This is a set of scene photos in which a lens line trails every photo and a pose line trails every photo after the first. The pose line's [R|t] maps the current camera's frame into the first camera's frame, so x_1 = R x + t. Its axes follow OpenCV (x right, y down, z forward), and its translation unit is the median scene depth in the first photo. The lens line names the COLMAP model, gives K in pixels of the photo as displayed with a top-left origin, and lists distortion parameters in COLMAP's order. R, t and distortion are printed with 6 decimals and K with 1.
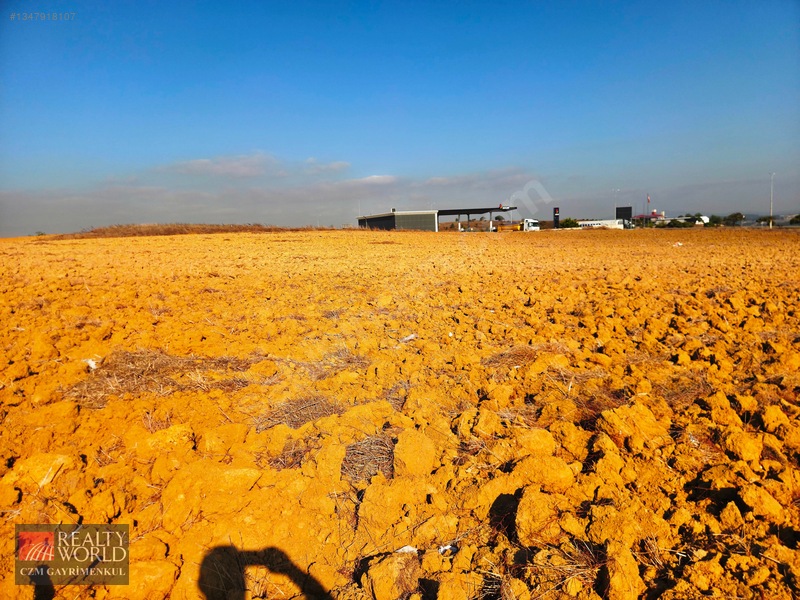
lens RADIAL K [[538.2, 0, 406.2], [0, 538.2, 302.4], [0, 0, 1]] dist [0.079839, -0.070882]
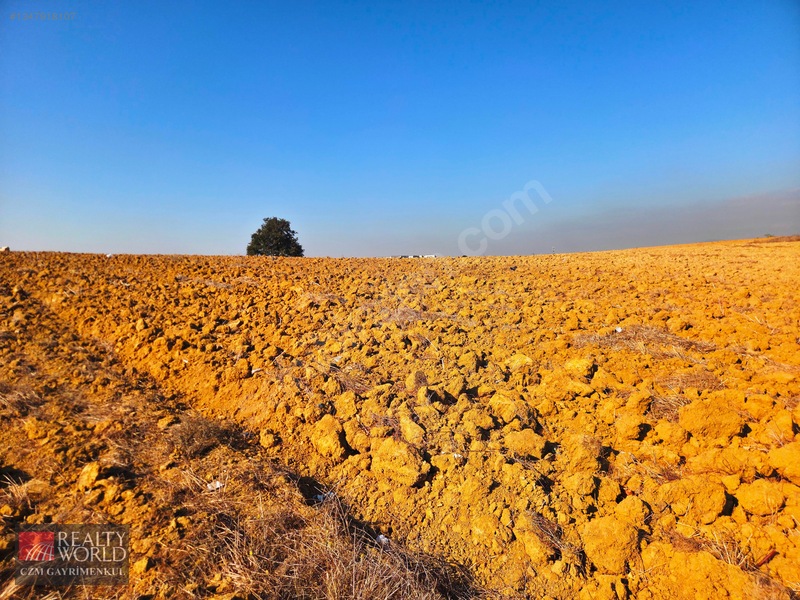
lens RADIAL K [[538.2, 0, 392.7], [0, 538.2, 301.9], [0, 0, 1]] dist [0.079839, -0.070882]
pose [[0.371209, 0.101449, -0.922991, 0.470462], [-0.107785, 0.992002, 0.065685, 0.008718], [0.922272, 0.075102, 0.379175, -0.082368]]
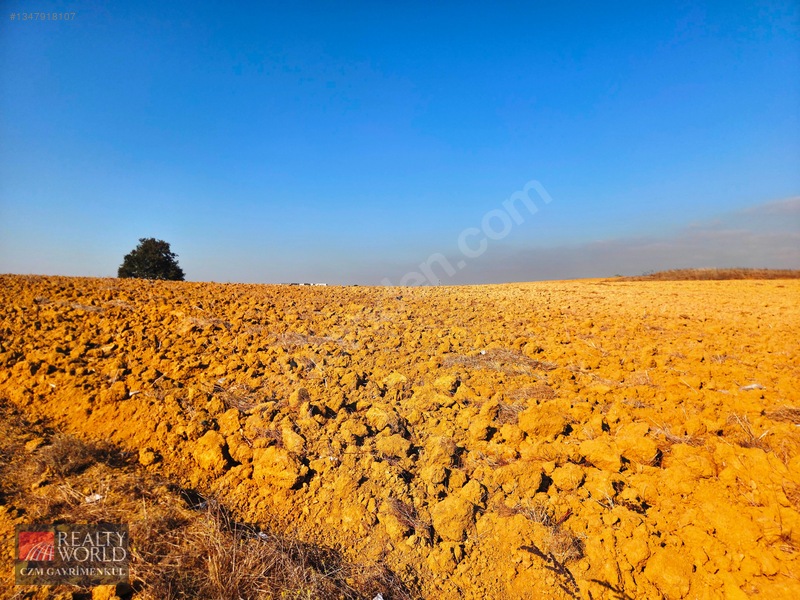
lens RADIAL K [[538.2, 0, 403.4], [0, 538.2, 296.6], [0, 0, 1]] dist [0.079839, -0.070882]
pose [[0.564390, 0.053557, -0.823769, 0.552004], [-0.128340, 0.991453, -0.023470, 0.013347], [0.815471, 0.118969, 0.566439, -0.110361]]
